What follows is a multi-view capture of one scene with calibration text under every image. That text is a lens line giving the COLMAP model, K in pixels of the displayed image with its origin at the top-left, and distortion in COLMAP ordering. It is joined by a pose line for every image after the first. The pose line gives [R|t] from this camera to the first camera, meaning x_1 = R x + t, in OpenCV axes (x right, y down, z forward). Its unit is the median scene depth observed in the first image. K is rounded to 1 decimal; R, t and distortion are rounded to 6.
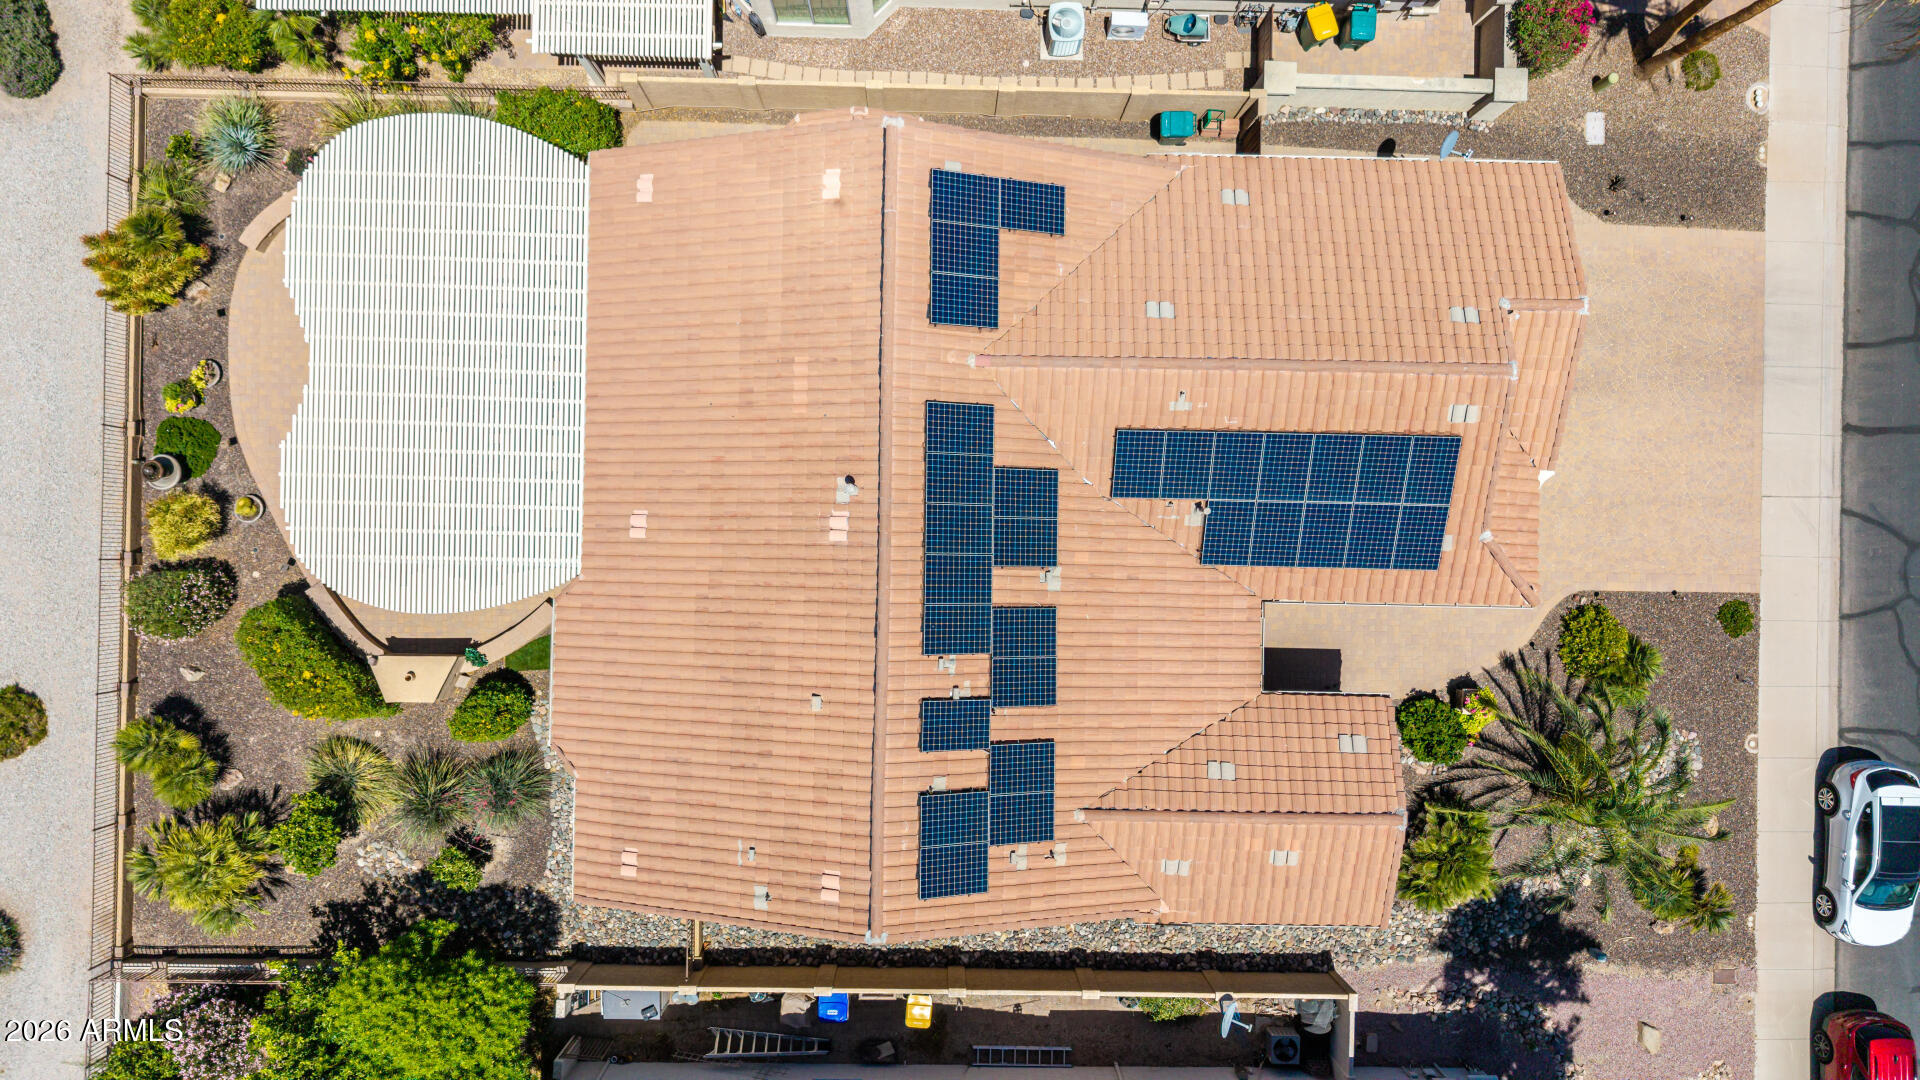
lens RADIAL K [[1288.0, 0, 969.9], [0, 1288.0, 544.1], [0, 0, 1]] dist [0.025552, -0.026052]
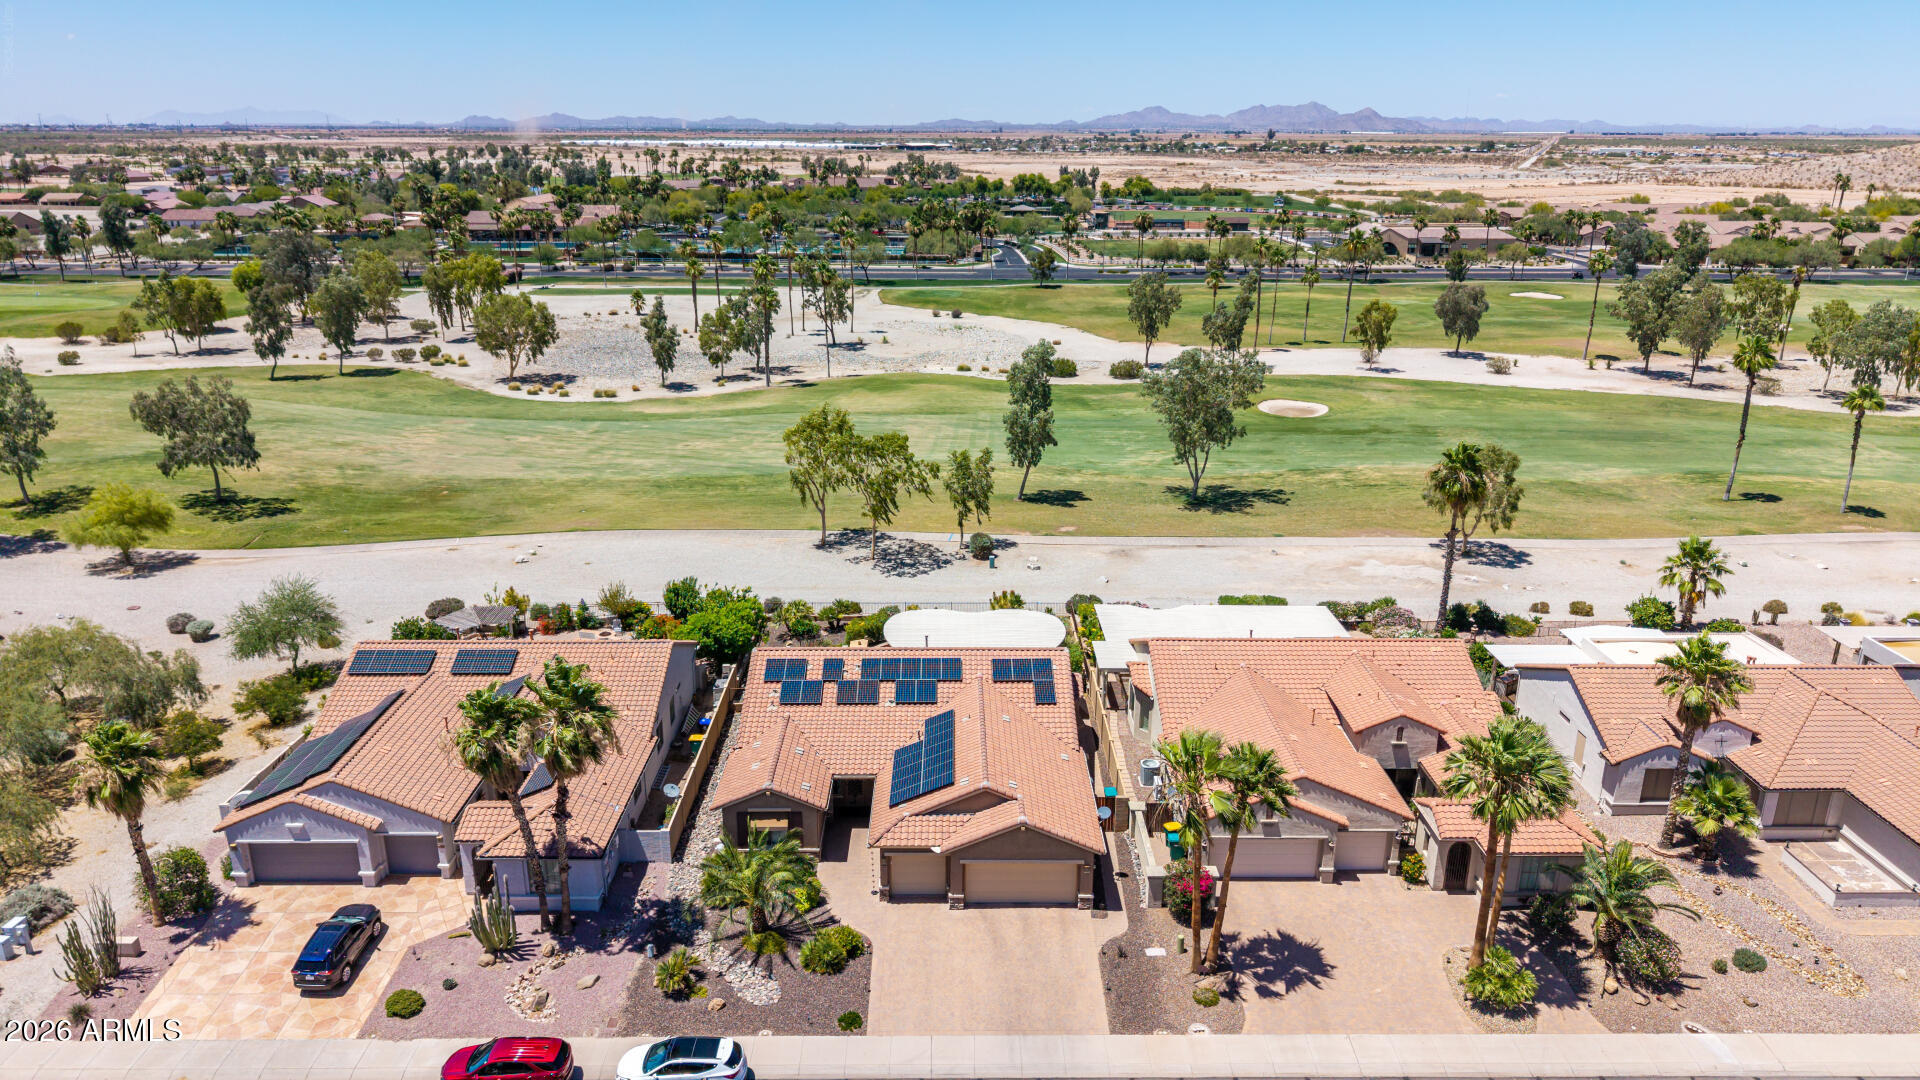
lens RADIAL K [[1288.0, 0, 959.9], [0, 1288.0, 526.3], [0, 0, 1]] dist [0.025552, -0.026052]
pose [[0.026136, 0.277583, -0.960346, 2.045312], [-0.999649, 0.011332, -0.023930, -0.044105], [0.004240, 0.960635, 0.277781, 0.030989]]
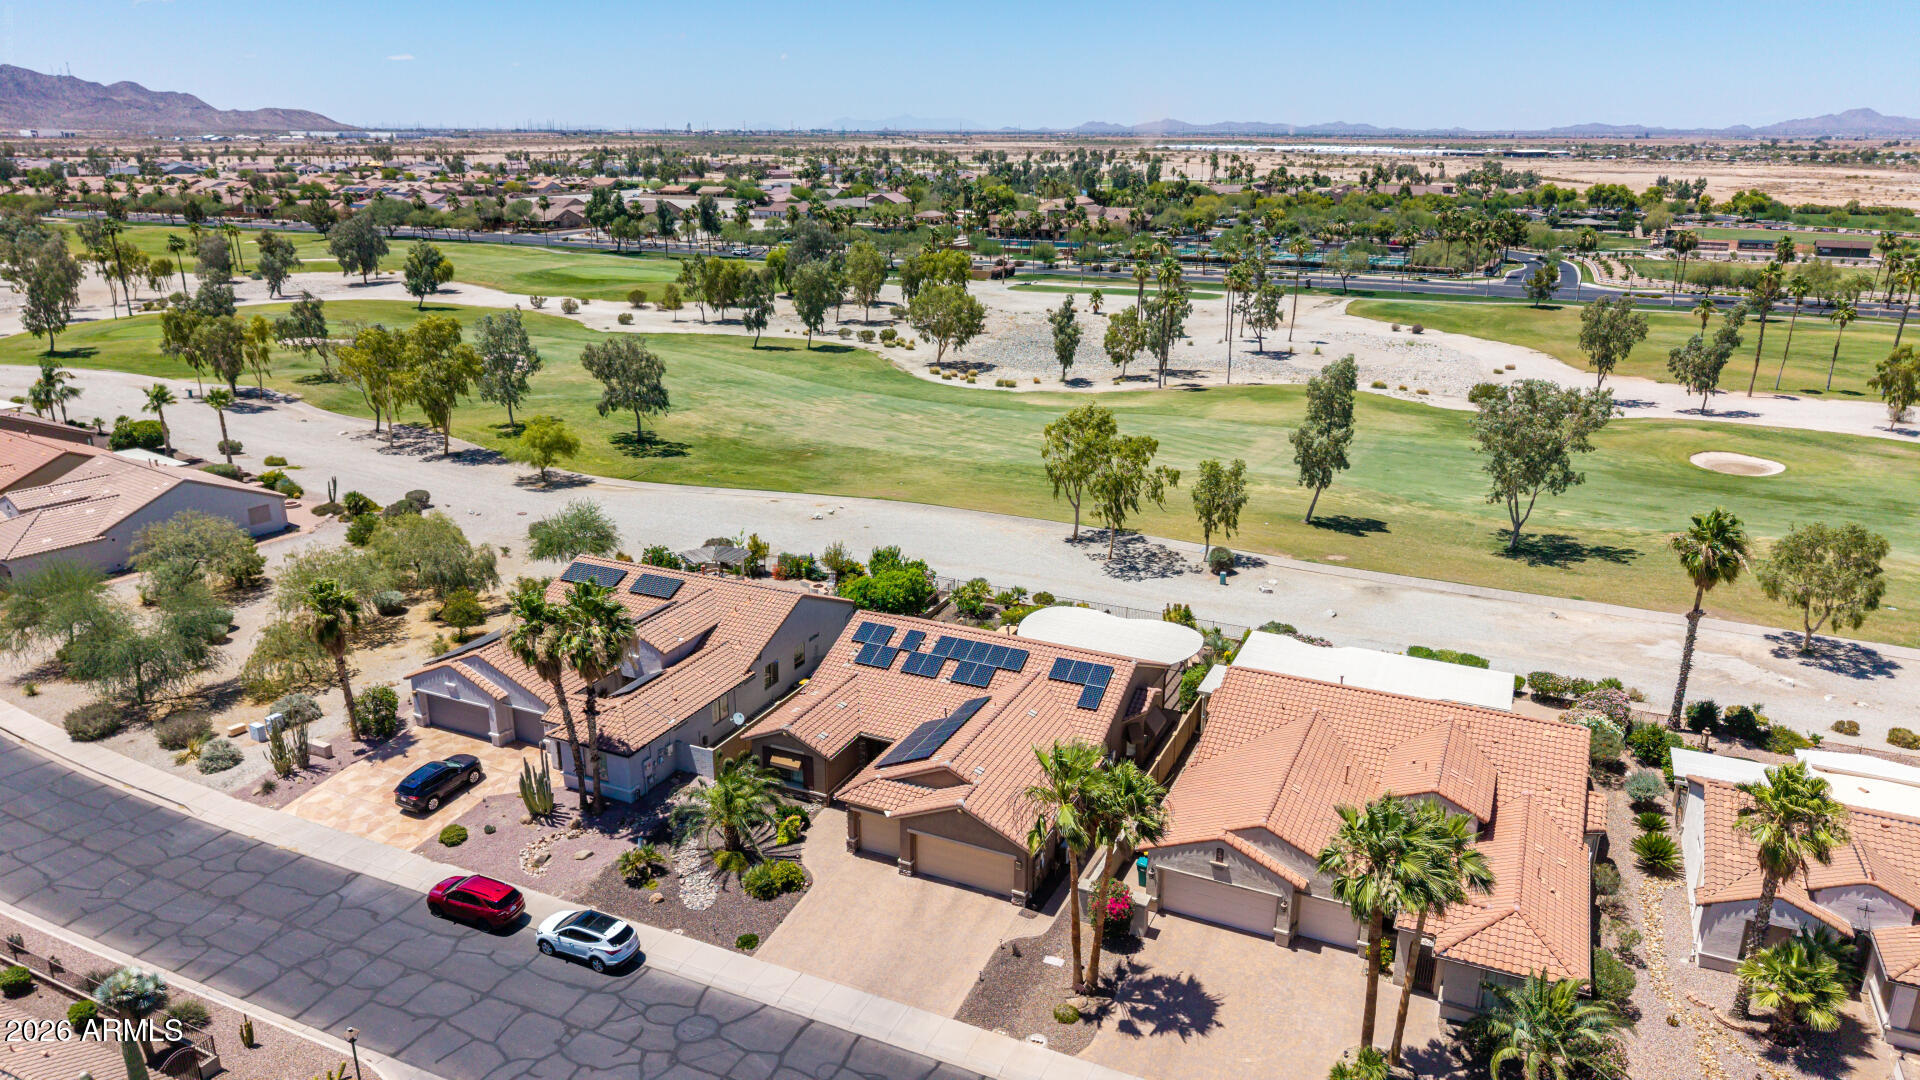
lens RADIAL K [[1288.0, 0, 958.5], [0, 1288.0, 534.6], [0, 0, 1]] dist [0.025552, -0.026052]
pose [[-0.405165, 0.253507, -0.878394, 1.961850], [-0.914220, -0.119257, 0.387272, -0.836093], [-0.006578, 0.959954, 0.280079, 0.037043]]
